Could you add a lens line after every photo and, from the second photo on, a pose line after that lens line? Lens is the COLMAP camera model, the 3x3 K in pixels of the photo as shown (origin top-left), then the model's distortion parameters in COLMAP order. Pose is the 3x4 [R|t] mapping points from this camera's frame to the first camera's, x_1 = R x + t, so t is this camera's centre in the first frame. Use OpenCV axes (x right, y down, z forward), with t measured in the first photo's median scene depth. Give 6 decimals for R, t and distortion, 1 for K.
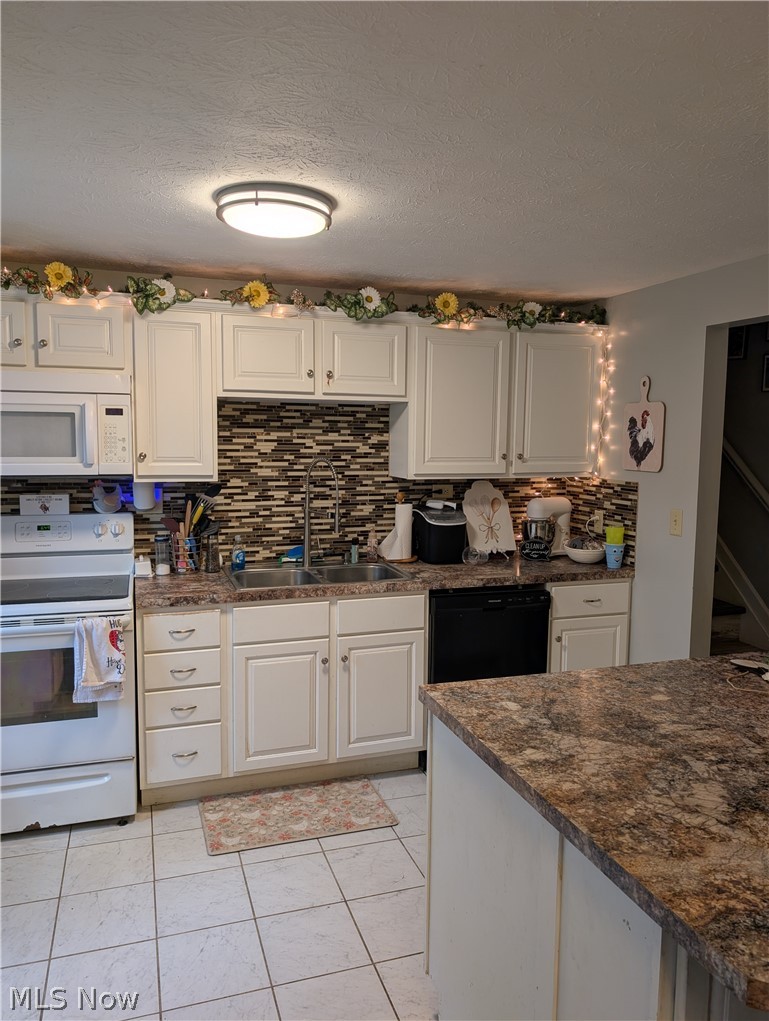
lens RADIAL K [[723.2, 0, 383.0], [0, 723.2, 508.8], [0, 0, 1]] dist [0.003951, -0.000212]
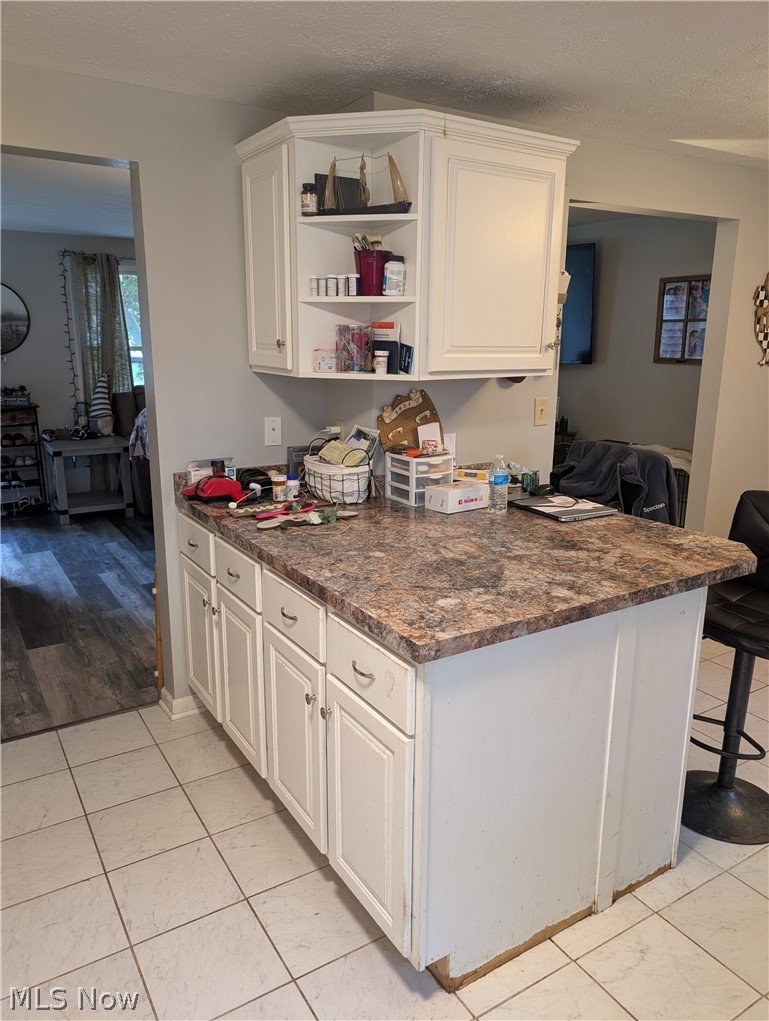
lens RADIAL K [[723.2, 0, 386.0], [0, 723.2, 511.0], [0, 0, 1]] dist [0.003951, -0.000212]
pose [[-0.218298, -0.235226, 0.947109, -0.681456], [0.095995, 0.960632, 0.260711, -0.081552], [-0.971149, 0.147831, -0.187123, 1.339234]]
